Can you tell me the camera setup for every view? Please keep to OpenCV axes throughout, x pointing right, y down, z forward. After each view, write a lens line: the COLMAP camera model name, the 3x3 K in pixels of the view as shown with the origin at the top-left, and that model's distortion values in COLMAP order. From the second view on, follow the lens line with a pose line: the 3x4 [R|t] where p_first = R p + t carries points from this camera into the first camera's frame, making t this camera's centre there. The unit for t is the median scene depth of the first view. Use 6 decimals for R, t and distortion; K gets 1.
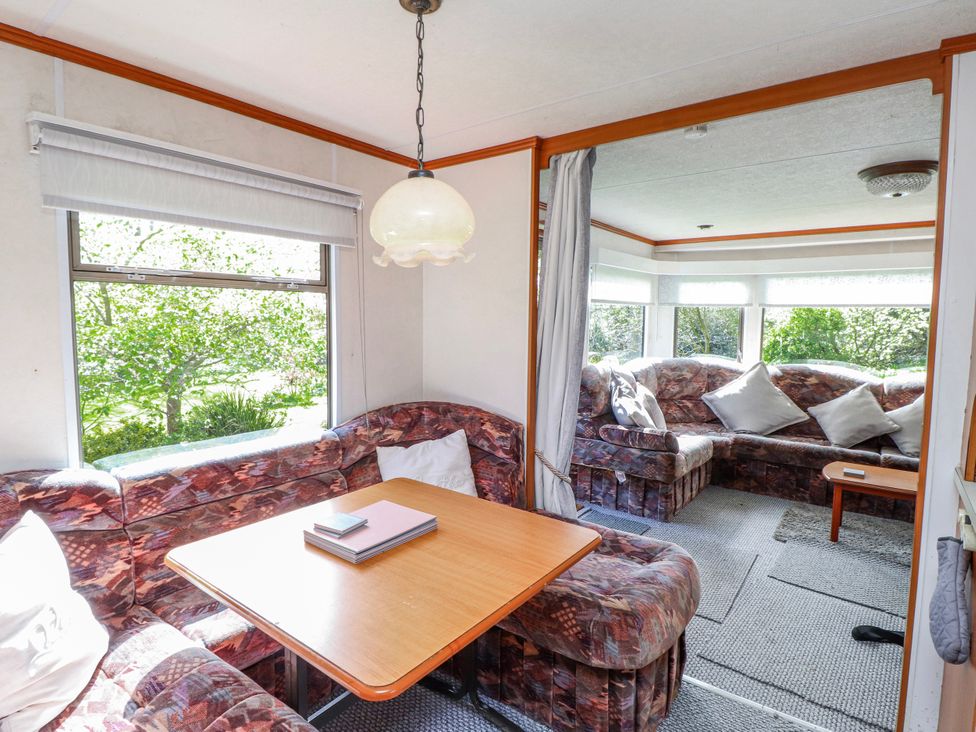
lens RADIAL K [[522.7, 0, 481.6], [0, 522.7, 362.1], [0, 0, 1]] dist [-0.003080, -0.003517]
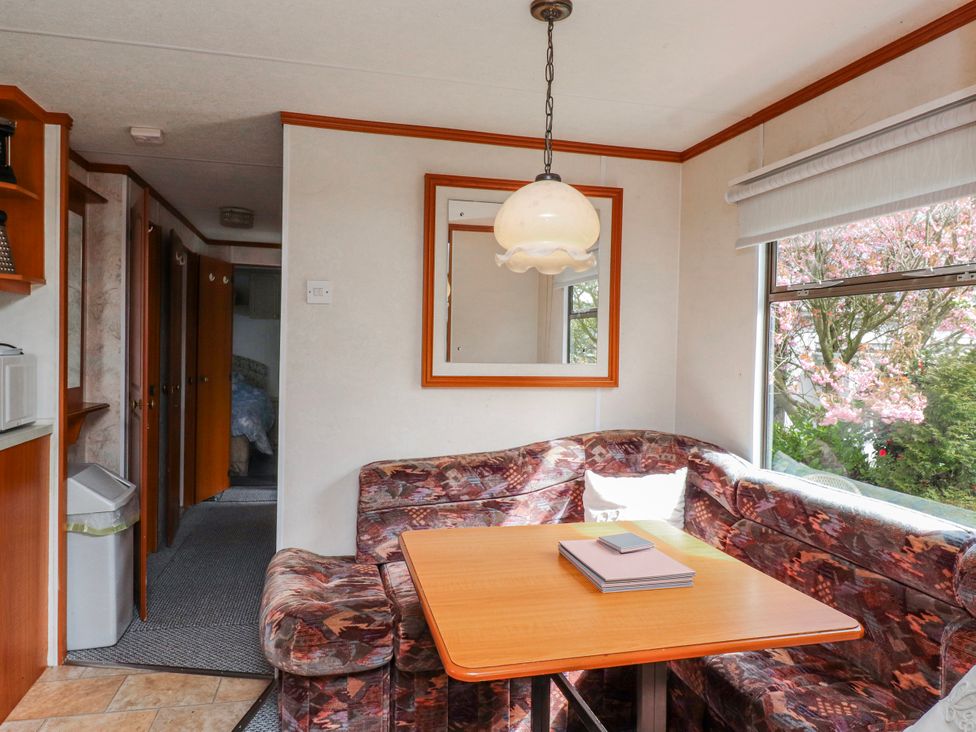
lens RADIAL K [[658.0, 0, 489.5], [0, 658.0, 361.1], [0, 0, 1]] dist [0.012550, -0.012969]
pose [[-0.606736, 0.007979, -0.794863, 0.711622], [-0.082337, 0.993940, 0.072827, -0.072869], [0.790628, 0.109633, -0.602402, 1.286424]]
